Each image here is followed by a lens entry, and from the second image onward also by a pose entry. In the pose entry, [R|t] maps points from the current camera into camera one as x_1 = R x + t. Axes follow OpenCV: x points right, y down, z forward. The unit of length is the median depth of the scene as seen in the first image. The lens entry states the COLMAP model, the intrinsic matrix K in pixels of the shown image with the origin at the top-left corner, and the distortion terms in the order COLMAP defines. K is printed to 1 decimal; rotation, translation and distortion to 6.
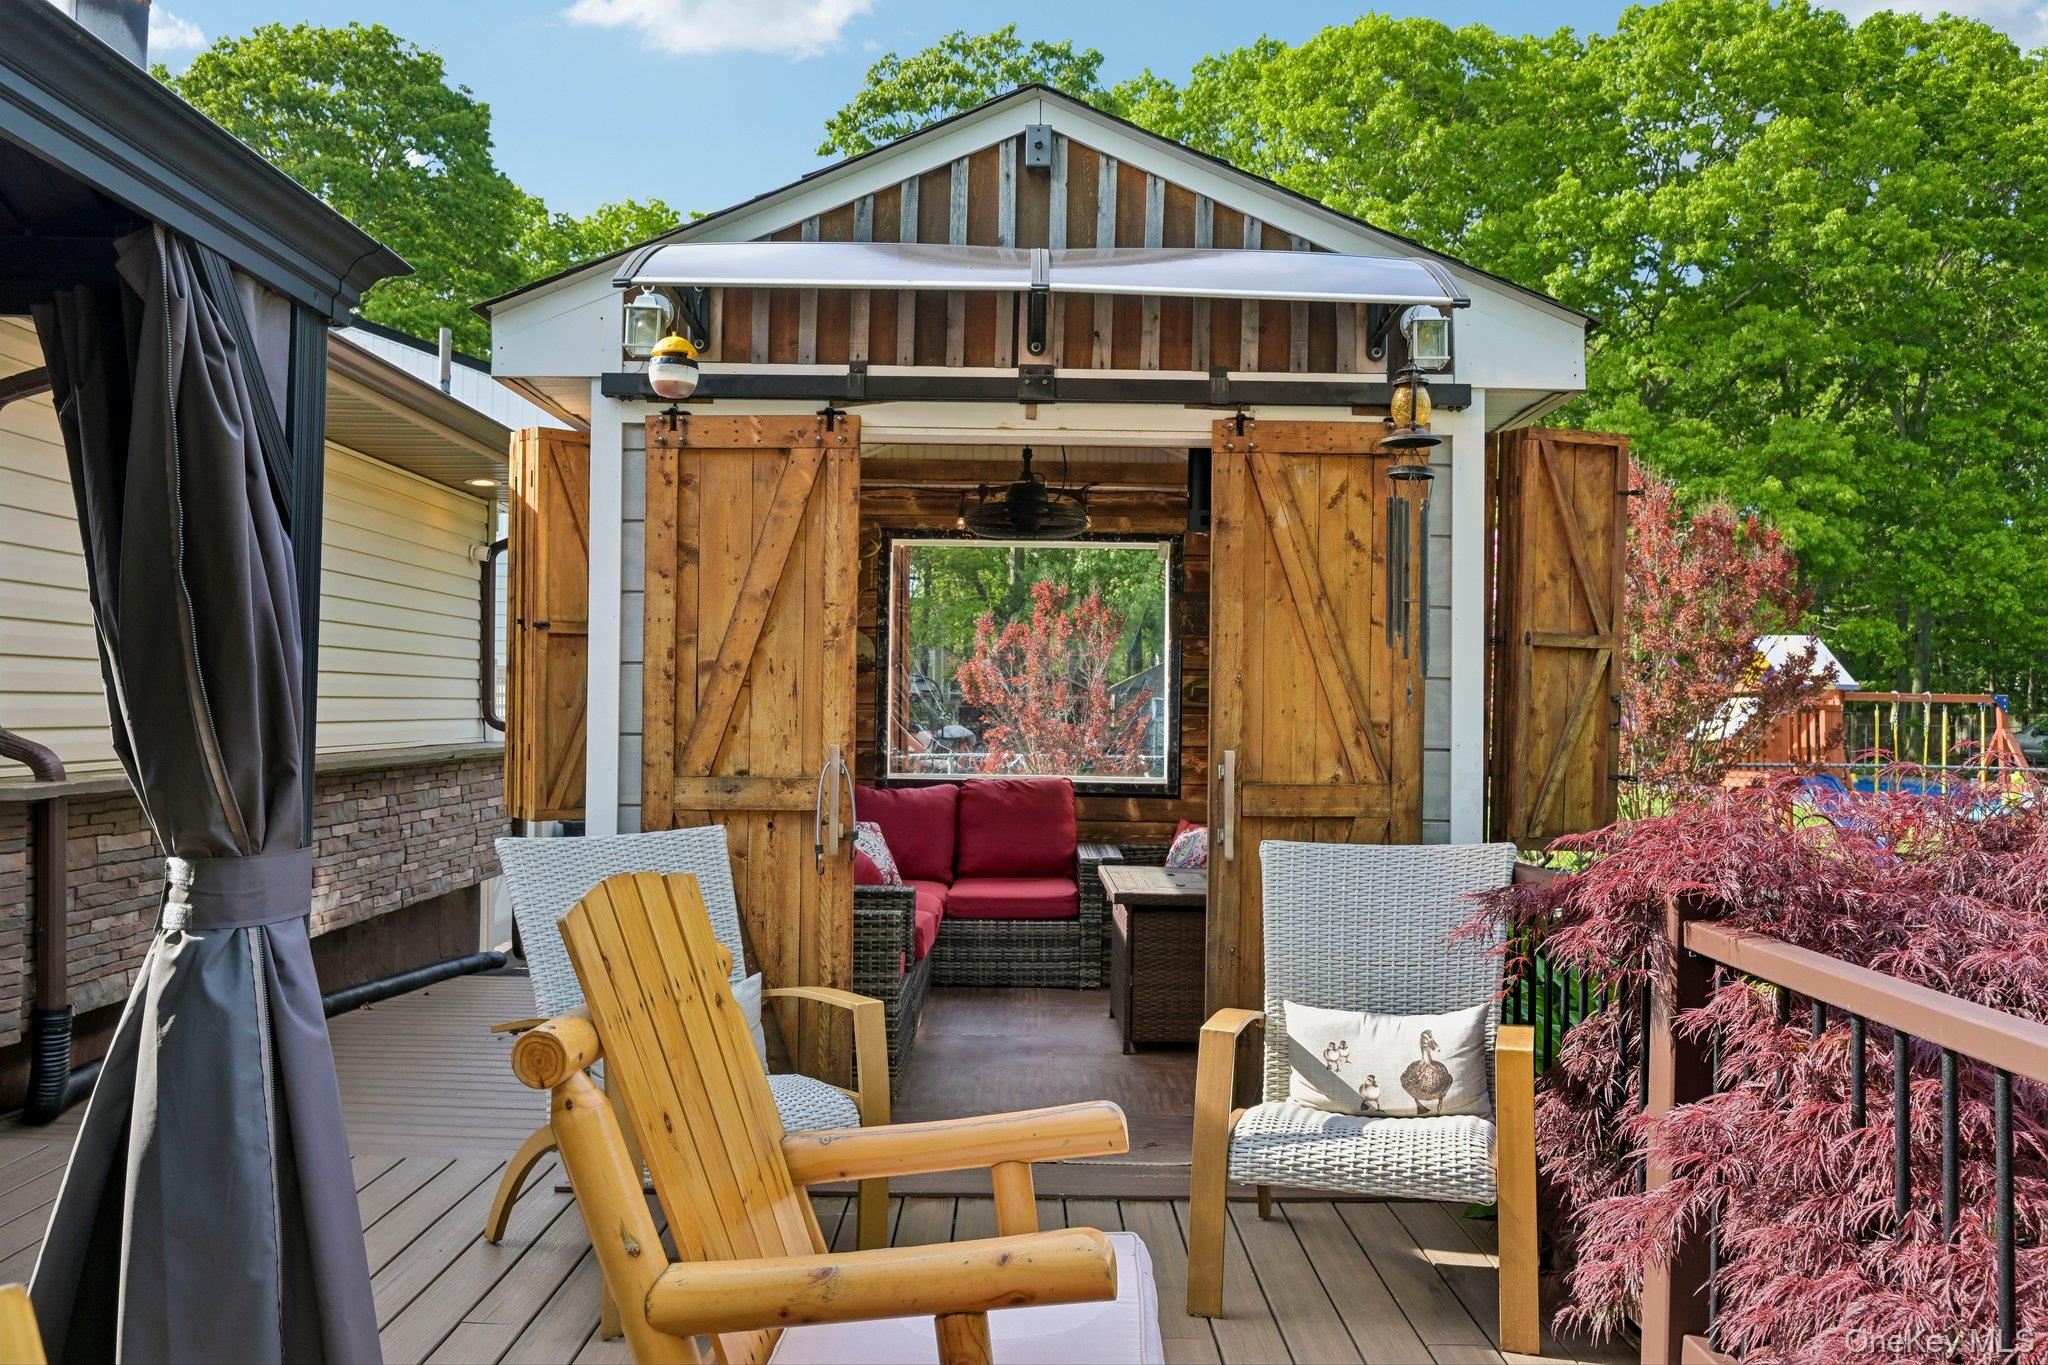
lens RADIAL K [[1565.9, 0, 1023.5], [0, 1565.9, 707.0], [0, 0, 1]] dist [-0.005873, -0.002098]
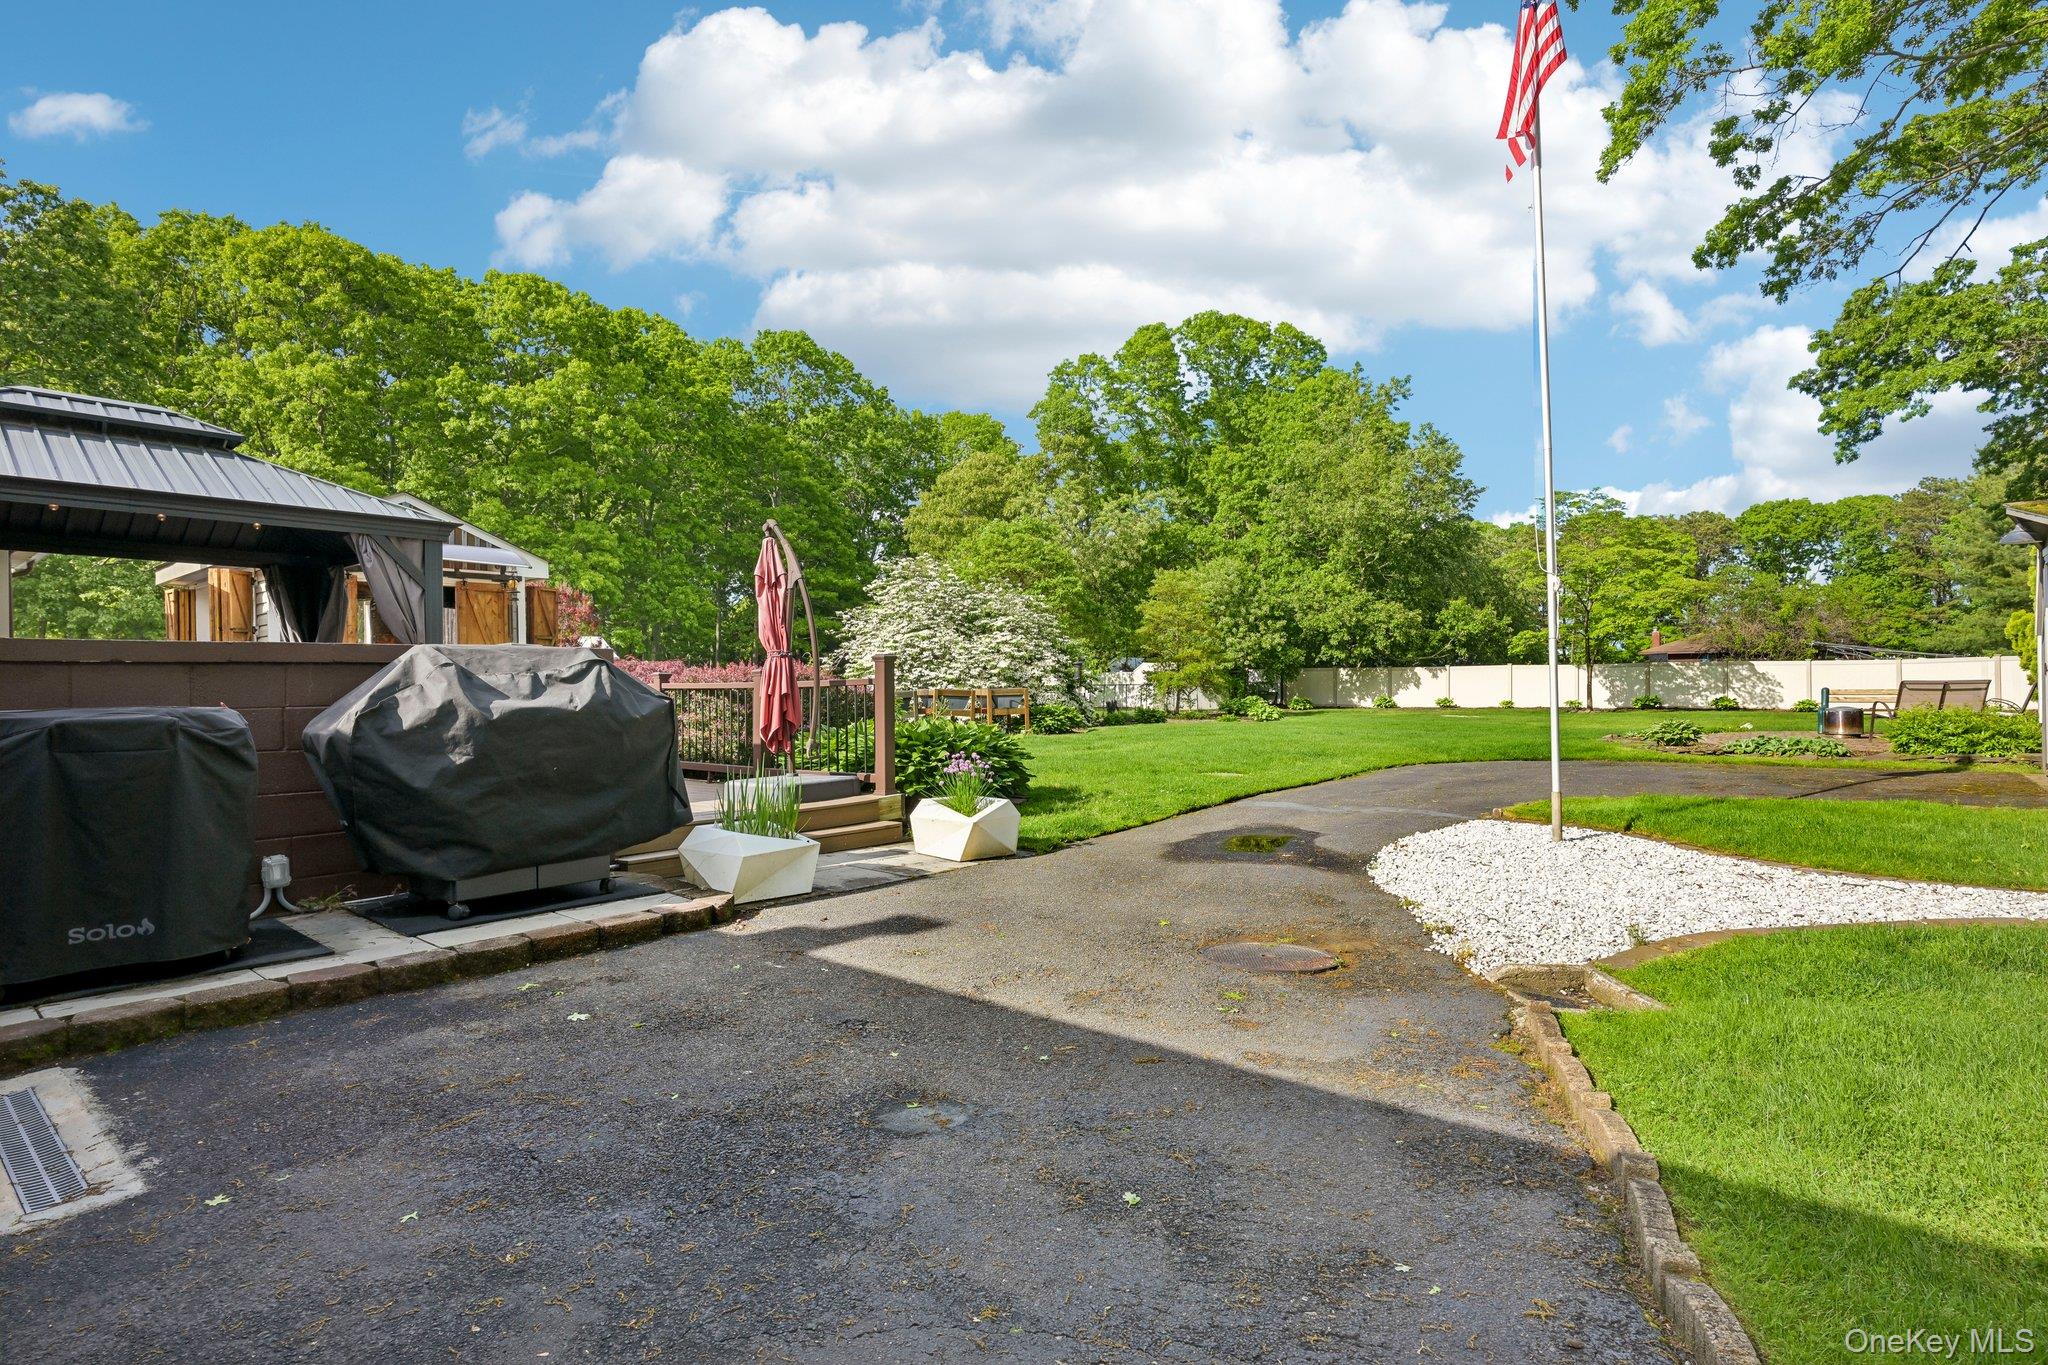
lens RADIAL K [[1048.1, 0, 1024.0], [0, 1048.1, 682.5], [0, 0, 1]] dist [0.003852, -0.001150]
pose [[0.658081, -0.019656, 0.752691, -0.117590], [0.019900, 0.999764, 0.008710, 0.009970], [-0.752684, 0.009246, 0.658317, -0.229991]]
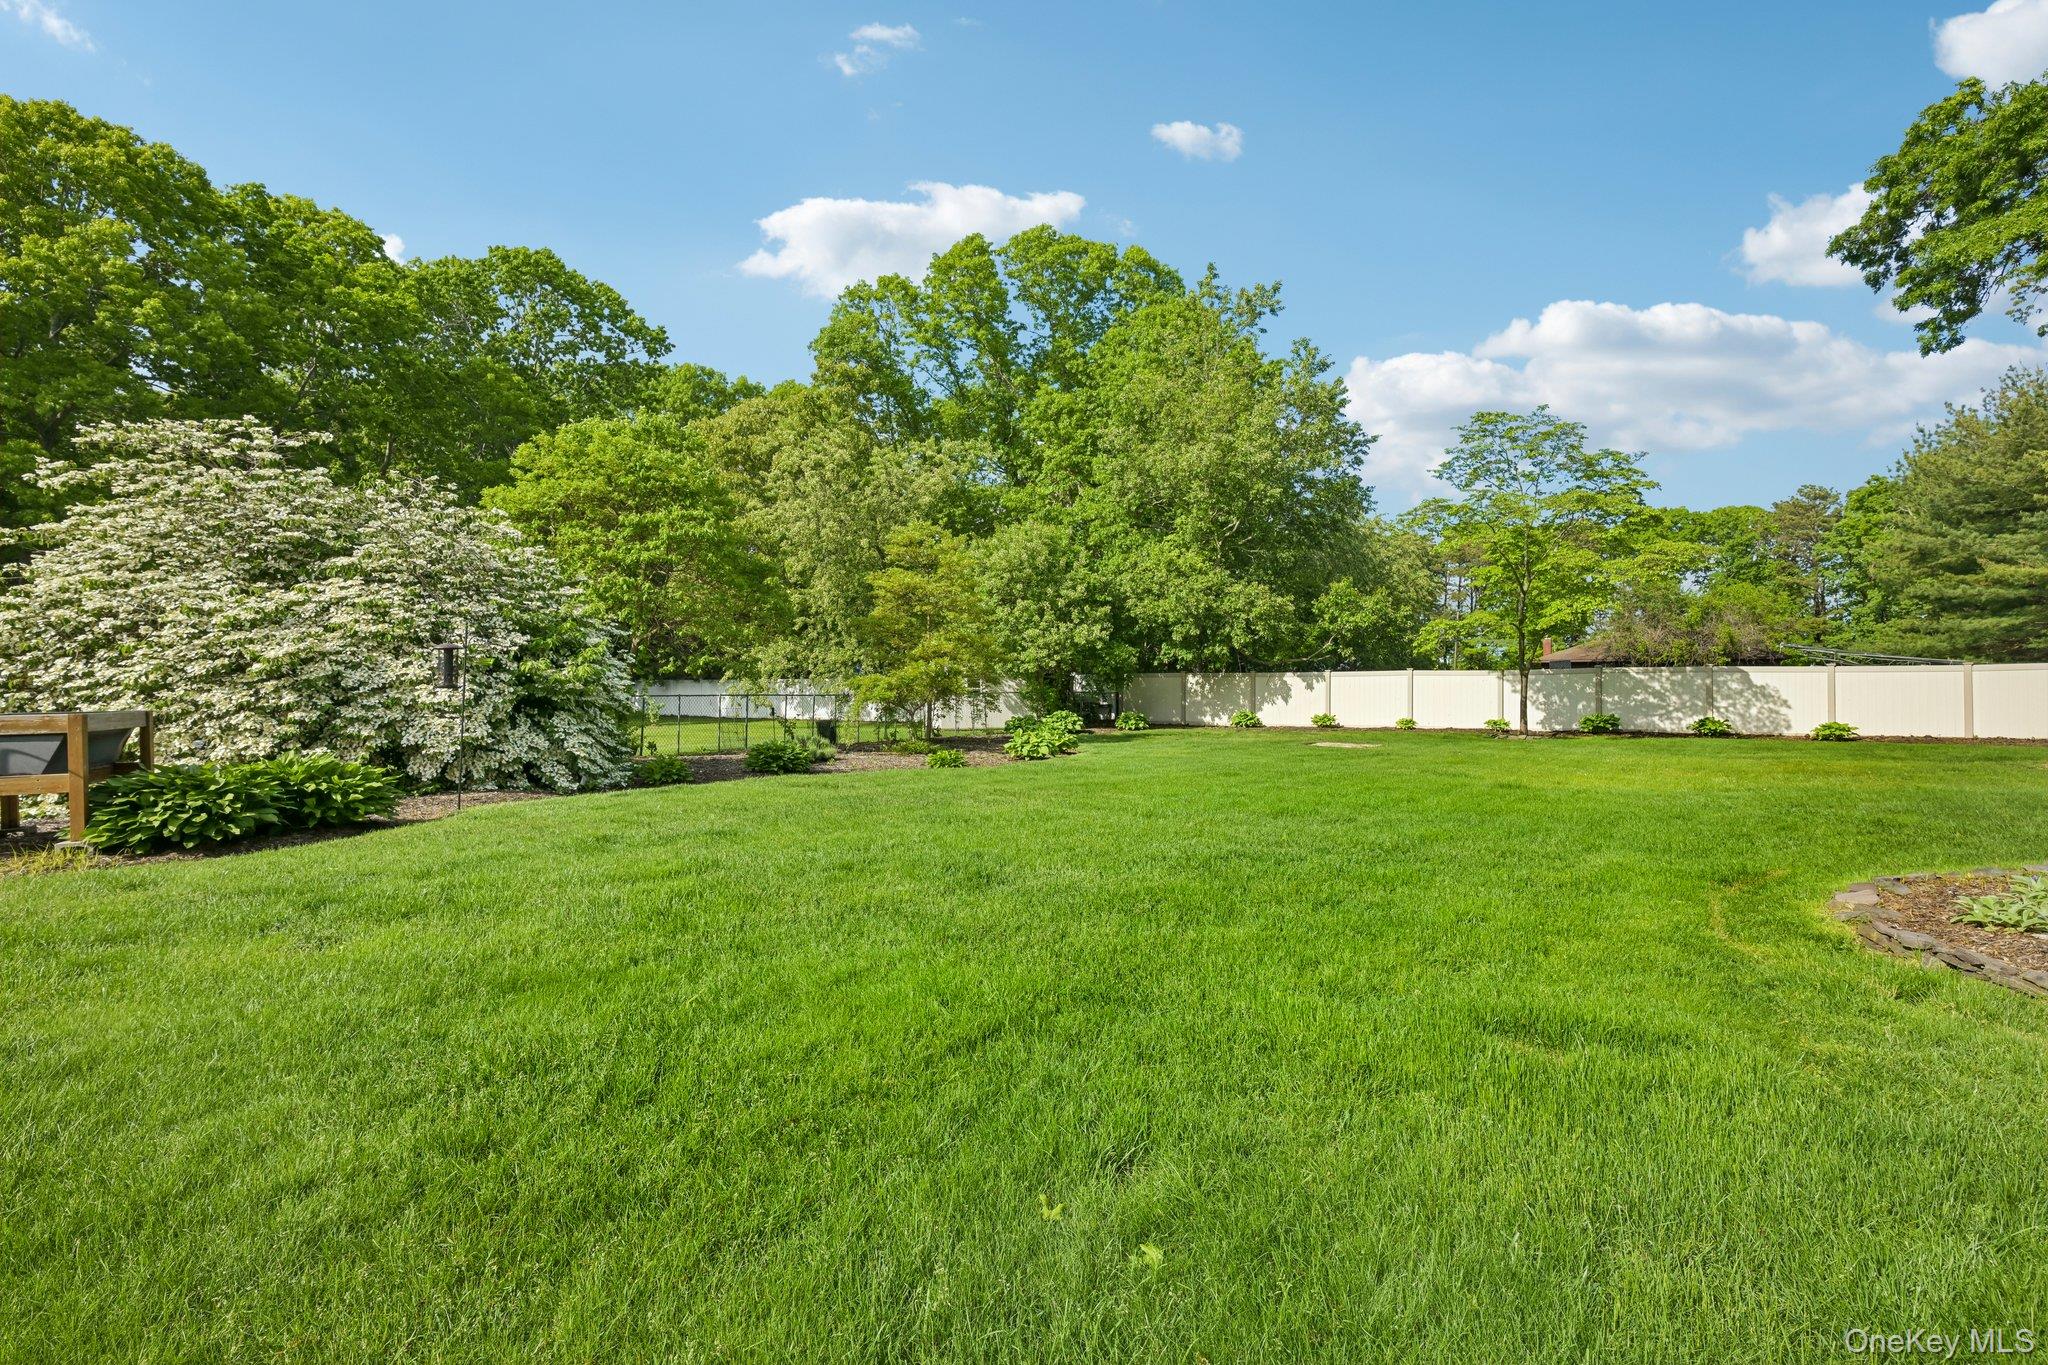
lens RADIAL K [[978.4, 0, 1024.0], [0, 978.4, 682.5], [0, 0, 1]] dist [0.000890, 0.001495]
pose [[0.594863, -0.010892, 0.803753, 0.304130], [0.012595, 0.999912, 0.004229, 0.013962], [-0.803729, 0.007608, 0.594947, -0.085193]]
